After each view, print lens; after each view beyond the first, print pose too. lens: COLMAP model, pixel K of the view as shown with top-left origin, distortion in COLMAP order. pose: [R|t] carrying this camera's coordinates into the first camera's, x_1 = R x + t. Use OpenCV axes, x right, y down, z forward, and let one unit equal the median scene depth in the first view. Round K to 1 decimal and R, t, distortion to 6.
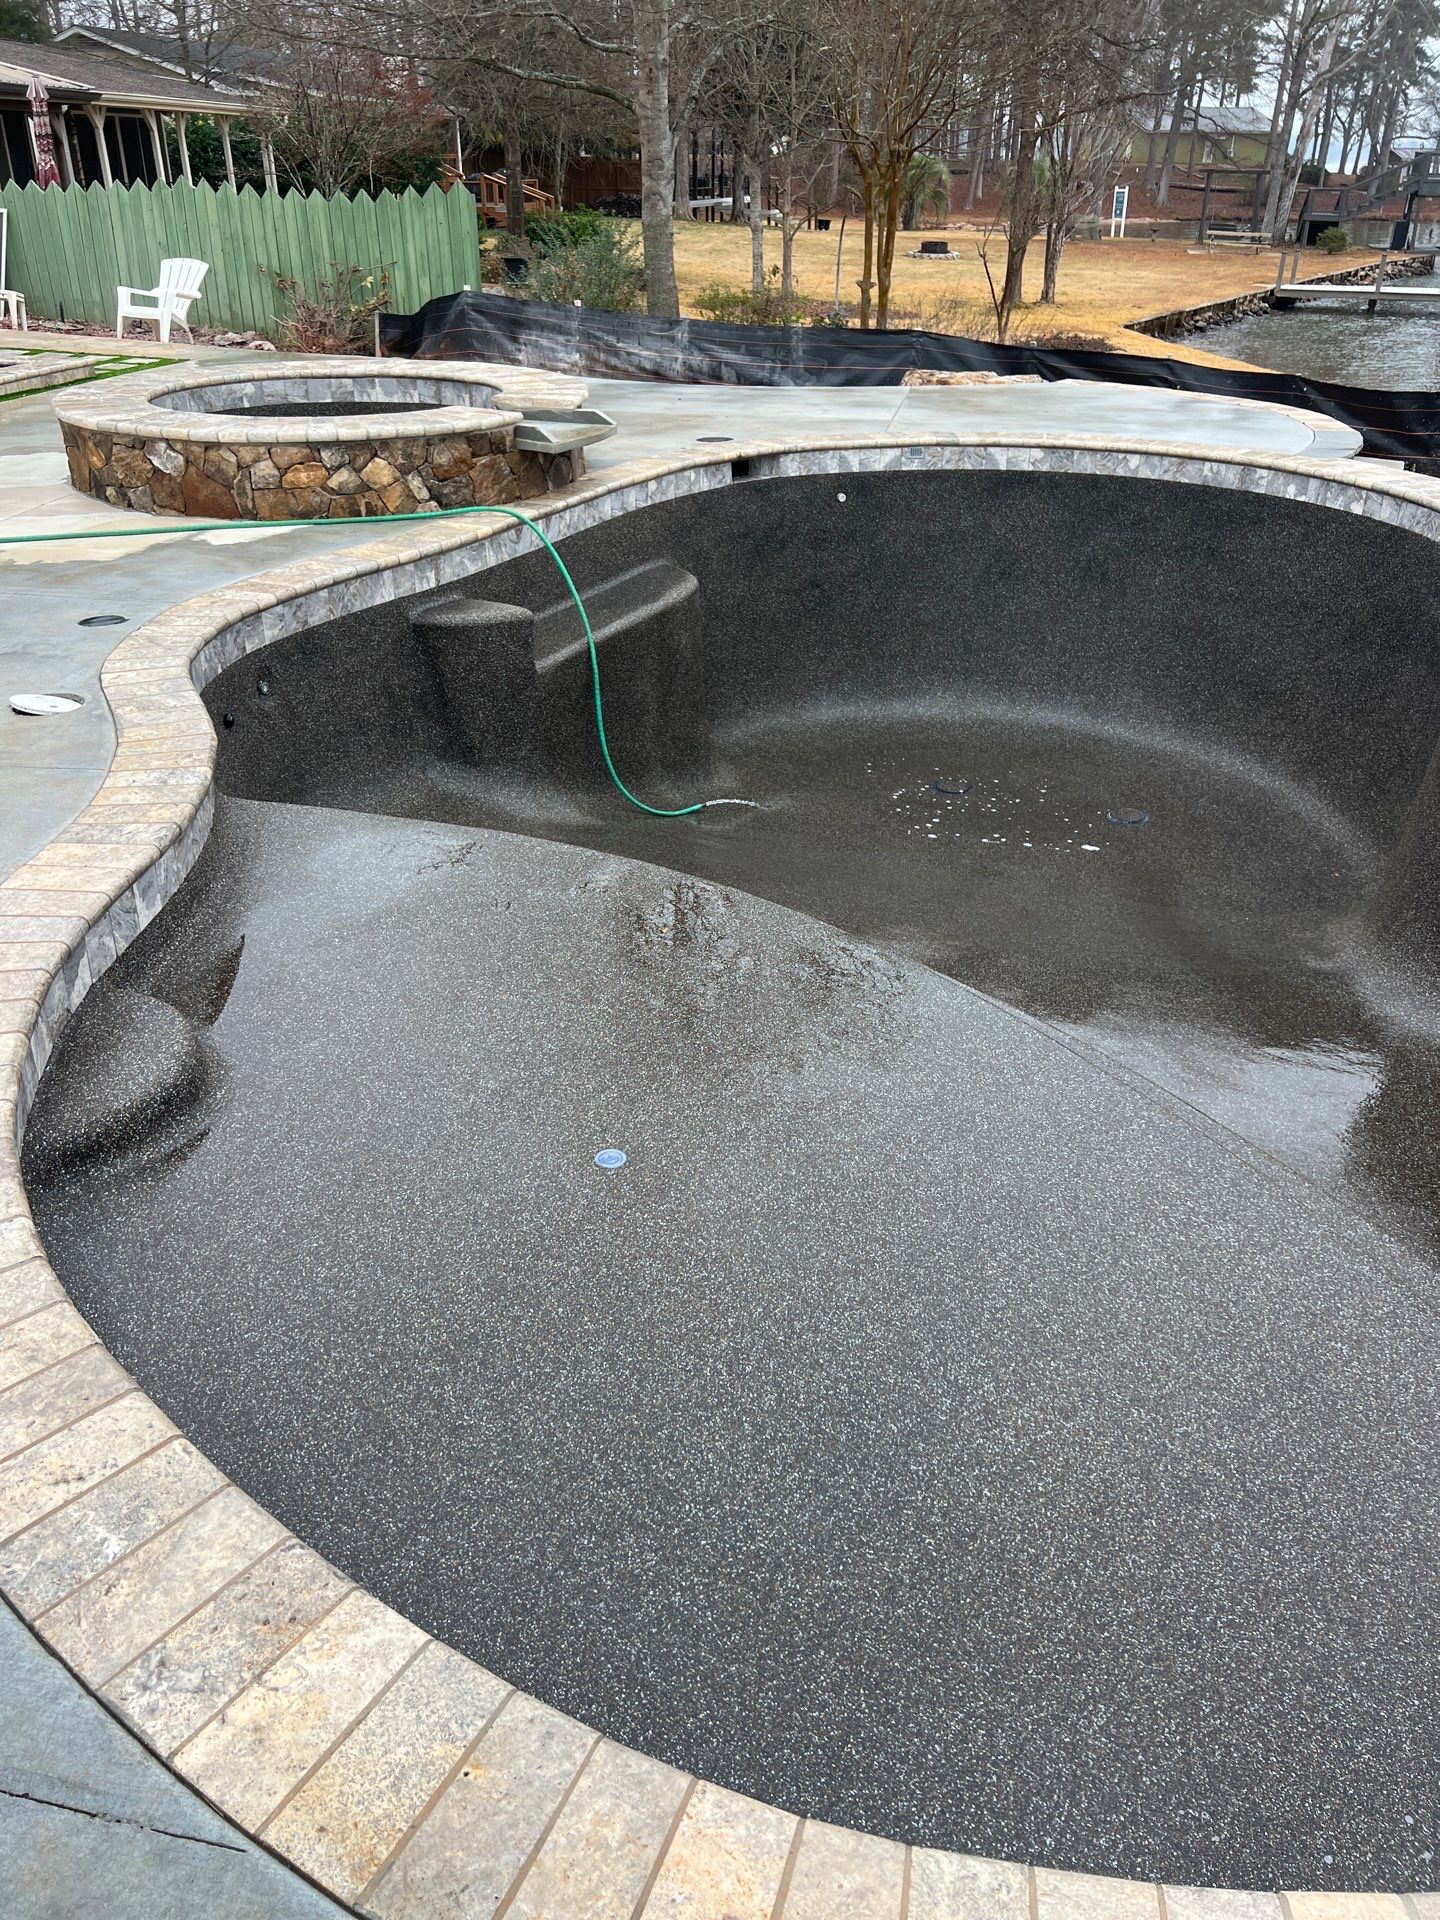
lens RADIAL K [[1394.5, 0, 761.5], [0, 1394.5, 958.9], [0, 0, 1]] dist [0.075596, -0.076065]
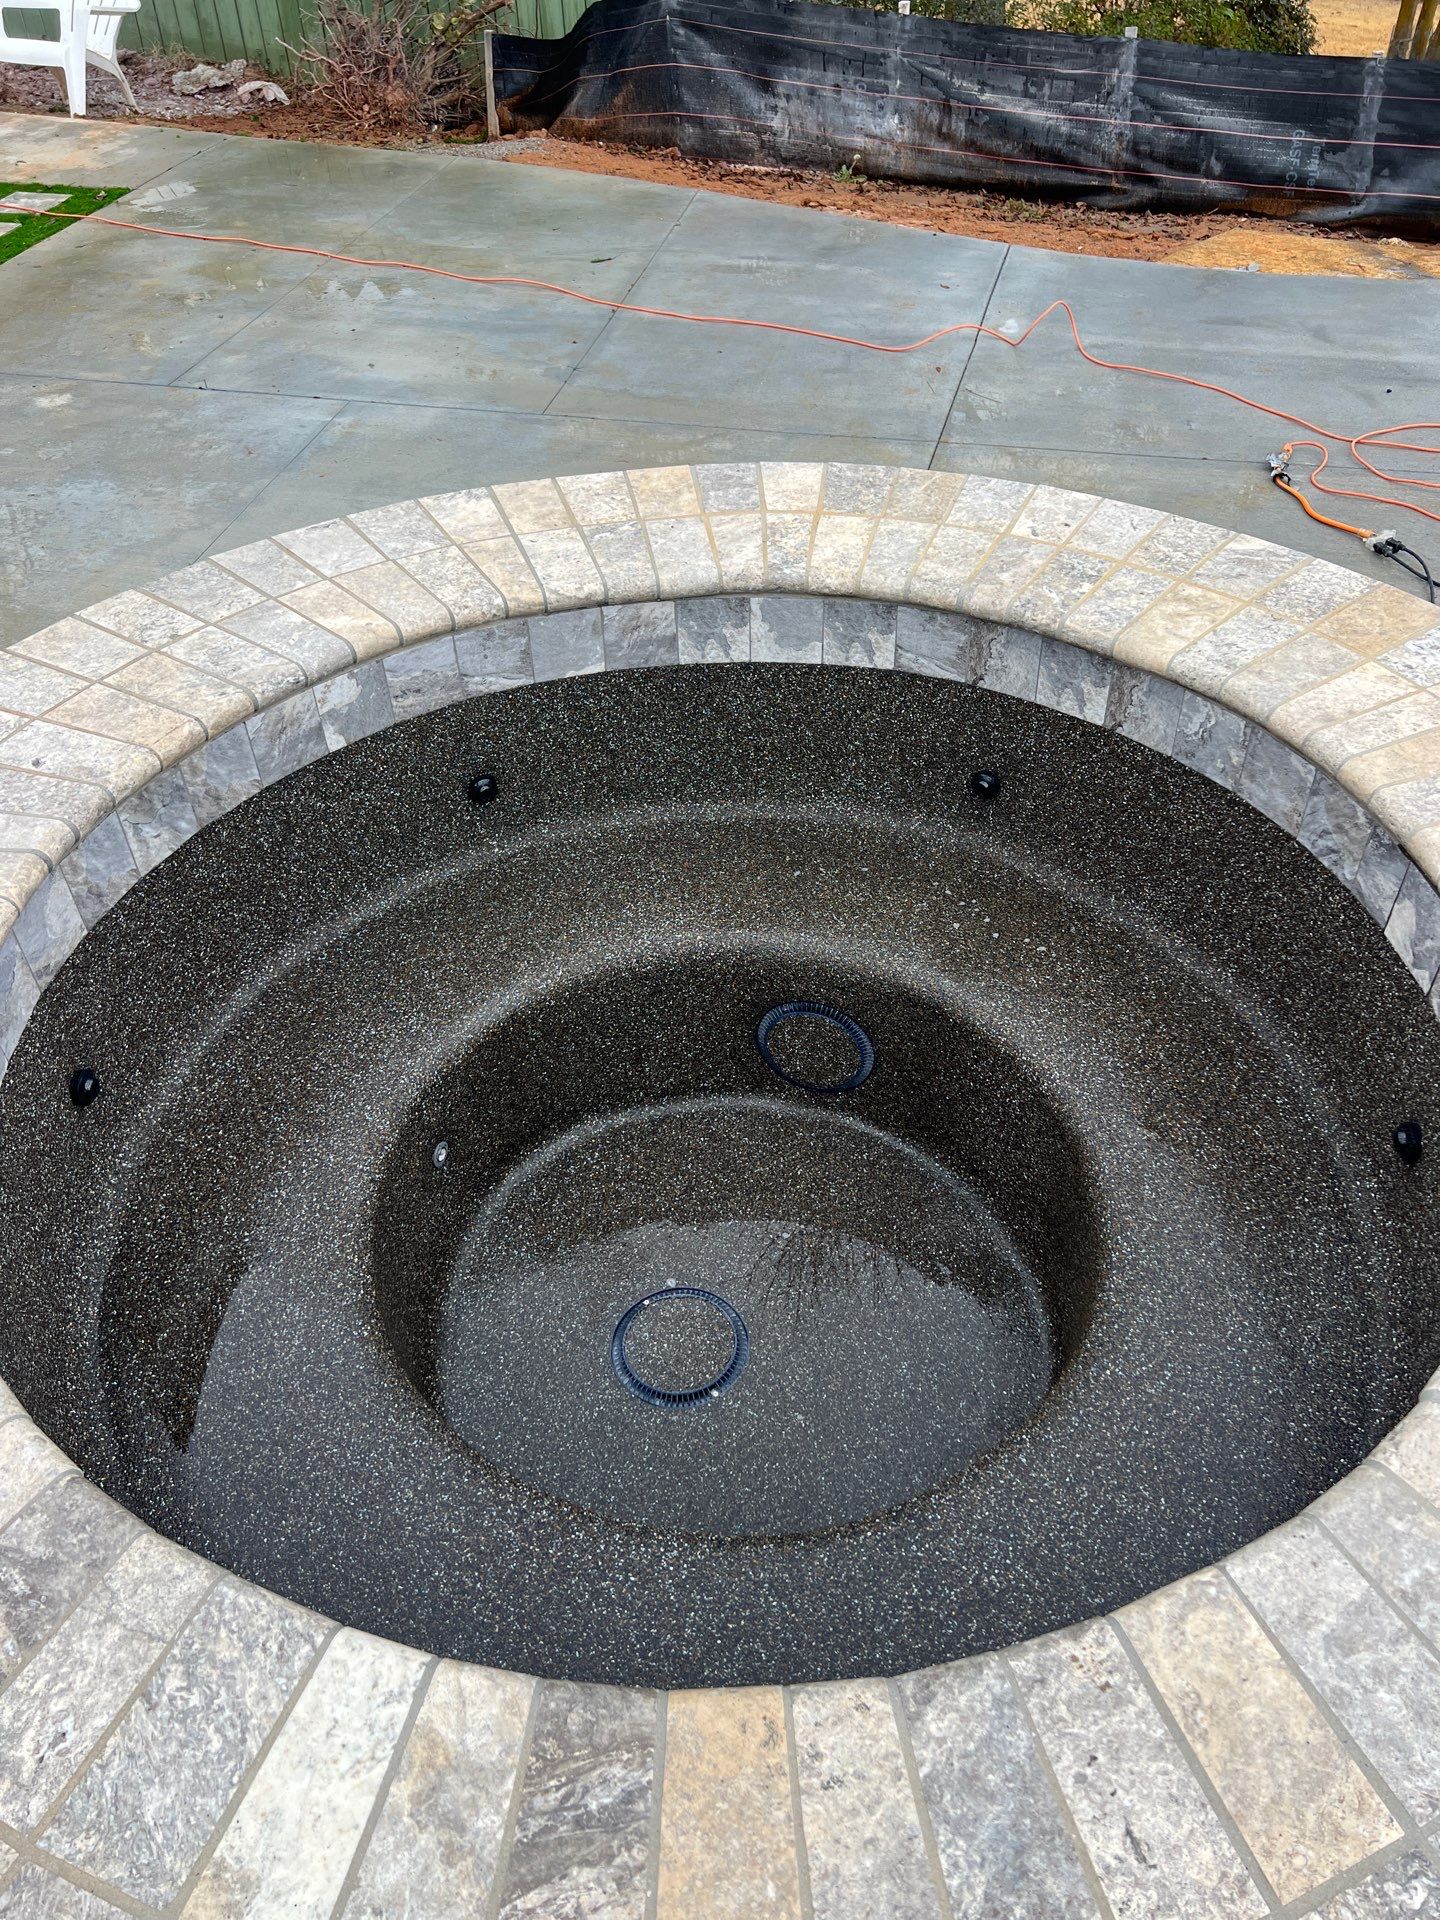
lens RADIAL K [[1394.5, 0, 761.5], [0, 1394.5, 958.9], [0, 0, 1]] dist [0.075596, -0.076065]
pose [[0.999757, -0.006348, -0.021132, -0.169223], [0.011114, 0.972234, 0.233746, -0.258461], [0.019061, -0.233924, 0.972068, 0.445090]]
